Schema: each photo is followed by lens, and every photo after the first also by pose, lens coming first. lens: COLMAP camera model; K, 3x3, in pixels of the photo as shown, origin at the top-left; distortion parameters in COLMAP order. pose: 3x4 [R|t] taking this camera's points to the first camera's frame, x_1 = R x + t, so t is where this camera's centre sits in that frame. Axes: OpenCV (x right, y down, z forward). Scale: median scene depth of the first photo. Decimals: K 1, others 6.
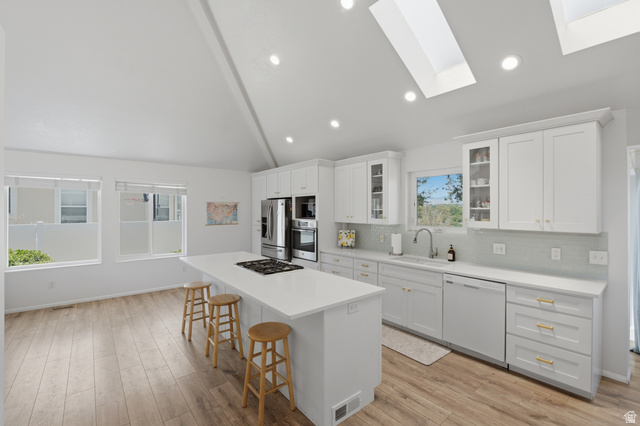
lens RADIAL K [[281.4, 0, 321.2], [0, 281.4, 213.6], [0, 0, 1]] dist [-0.005152, -0.000611]
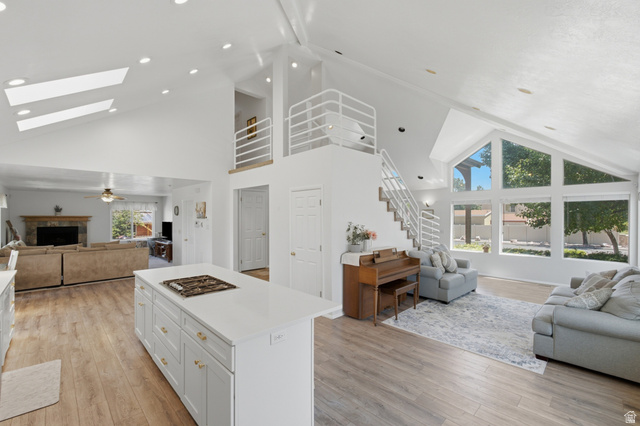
lens RADIAL K [[281.4, 0, 321.2], [0, 281.4, 213.6], [0, 0, 1]] dist [-0.005152, -0.000611]
pose [[-0.996910, -0.000570, -0.078550, -0.541932], [-0.000521, 1.000000, -0.000637, -0.044687], [0.078550, -0.000595, -0.996910, 2.061434]]
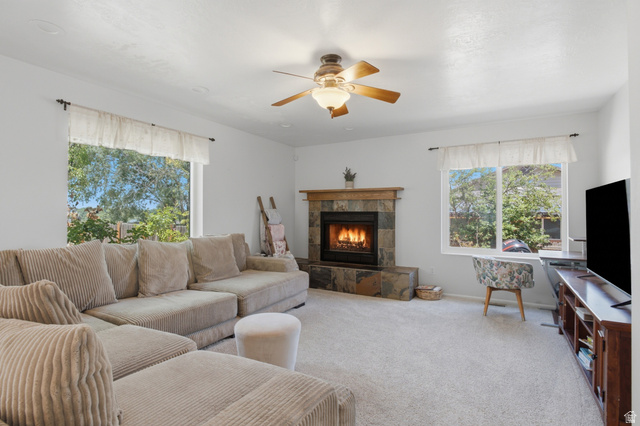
lens RADIAL K [[323.6, 0, 320.0], [0, 323.6, 213.0], [0, 0, 1]] dist [-0.002642, -0.000420]
pose [[-0.352425, 0.004399, 0.935830, 0.588784], [0.002794, 0.999989, -0.003649, 0.116470], [-0.935836, 0.001329, -0.352434, -0.566962]]
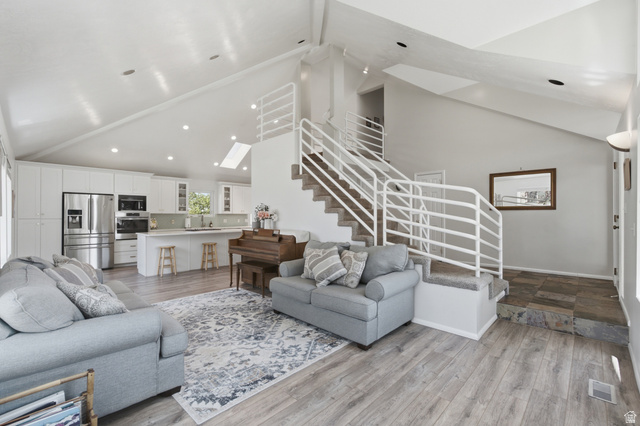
lens RADIAL K [[281.4, 0, 321.2], [0, 281.4, 213.6], [0, 0, 1]] dist [-0.005152, -0.000611]
pose [[-0.120886, 0.006828, 0.992643, -2.686128], [0.007937, 0.999951, -0.005912, 0.080850], [-0.992635, 0.007164, -0.120934, 0.368169]]
